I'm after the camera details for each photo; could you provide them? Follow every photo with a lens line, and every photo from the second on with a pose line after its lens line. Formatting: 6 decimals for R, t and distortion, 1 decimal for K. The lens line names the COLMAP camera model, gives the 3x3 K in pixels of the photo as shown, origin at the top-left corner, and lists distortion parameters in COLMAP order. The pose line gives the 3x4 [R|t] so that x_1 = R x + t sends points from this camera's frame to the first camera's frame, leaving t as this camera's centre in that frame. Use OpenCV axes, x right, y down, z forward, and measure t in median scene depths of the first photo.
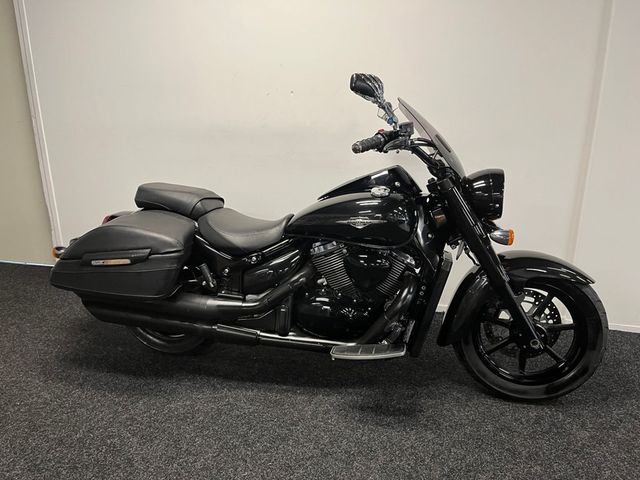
lens RADIAL K [[473.3, 0, 320.0], [0, 473.3, 240.0], [0, 0, 1]] dist [0.103293, -0.133401]
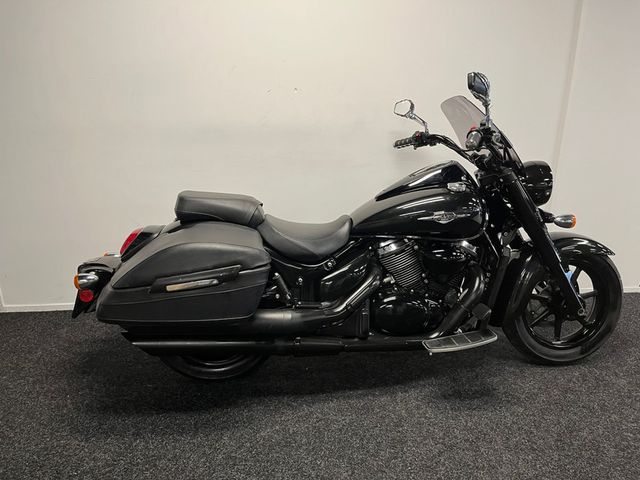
lens RADIAL K [[473.3, 0, 320.0], [0, 473.3, 240.0], [0, 0, 1]] dist [0.103293, -0.133401]
pose [[0.944109, -0.088268, 0.317596, -0.458085], [0.086003, 0.996070, 0.021174, -0.031071], [-0.318216, 0.007324, 0.947990, 0.101260]]
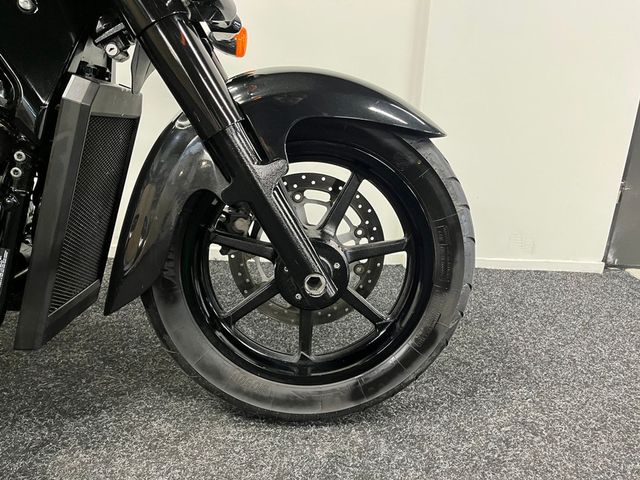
lens RADIAL K [[483.9, 0, 320.0], [0, 483.9, 240.0], [0, 0, 1]] dist [0.063955, -0.077074]
pose [[0.965676, -0.045142, 0.255795, 0.327781], [0.035380, 0.998464, 0.042640, 0.151165], [-0.257327, -0.032126, 0.965790, 0.574169]]
